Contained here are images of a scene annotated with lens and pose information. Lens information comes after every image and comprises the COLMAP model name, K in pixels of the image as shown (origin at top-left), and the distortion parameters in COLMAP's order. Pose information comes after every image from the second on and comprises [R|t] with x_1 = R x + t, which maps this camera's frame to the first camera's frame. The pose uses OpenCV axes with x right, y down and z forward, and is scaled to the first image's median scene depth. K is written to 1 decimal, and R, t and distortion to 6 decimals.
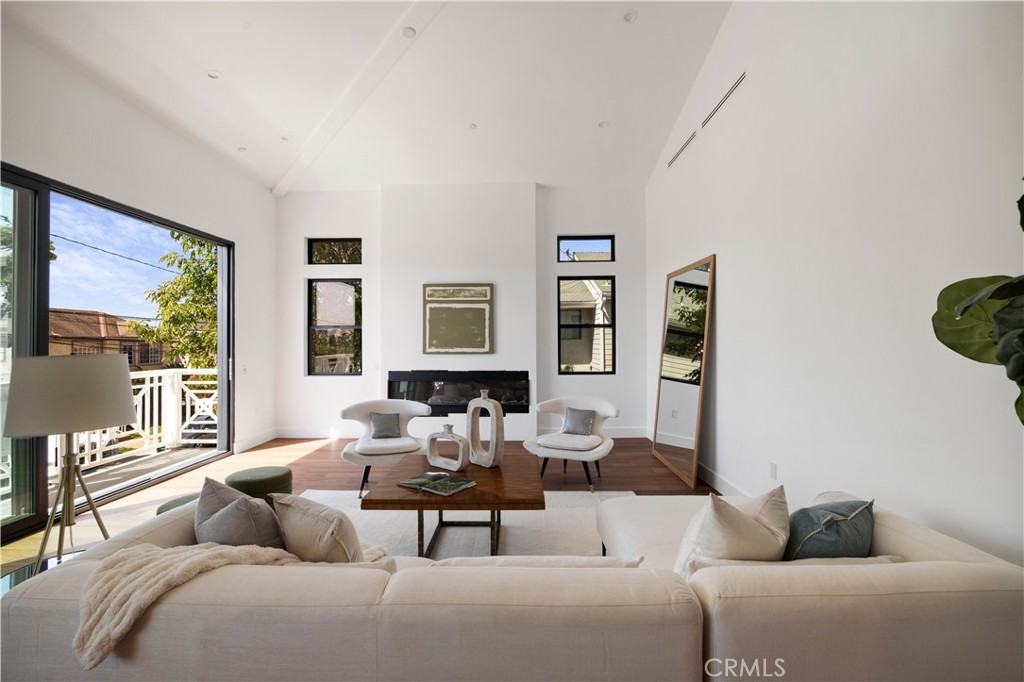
lens RADIAL K [[448.8, 0, 515.6], [0, 448.8, 338.7], [0, 0, 1]] dist [-0.014902, -0.000167]
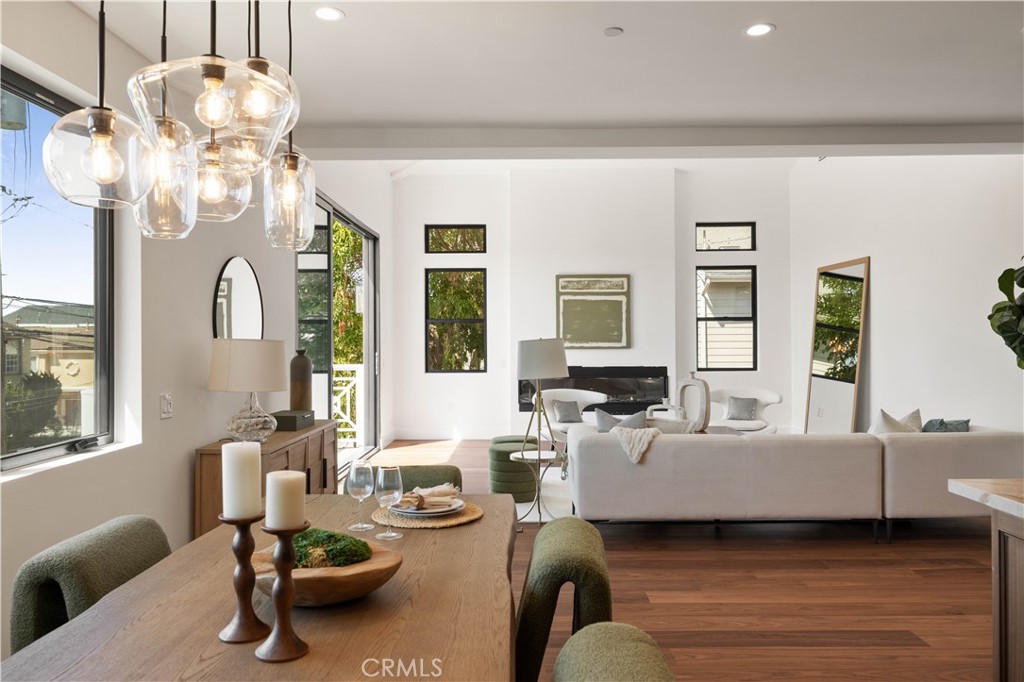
lens RADIAL K [[765.2, 0, 508.3], [0, 765.2, 339.0], [0, 0, 1]] dist [-0.003586, 0.002645]
pose [[0.999948, -0.001119, 0.010119, -0.323893], [0.001085, 0.999994, 0.003416, 0.007509], [-0.010123, -0.003405, 0.999943, -0.614769]]
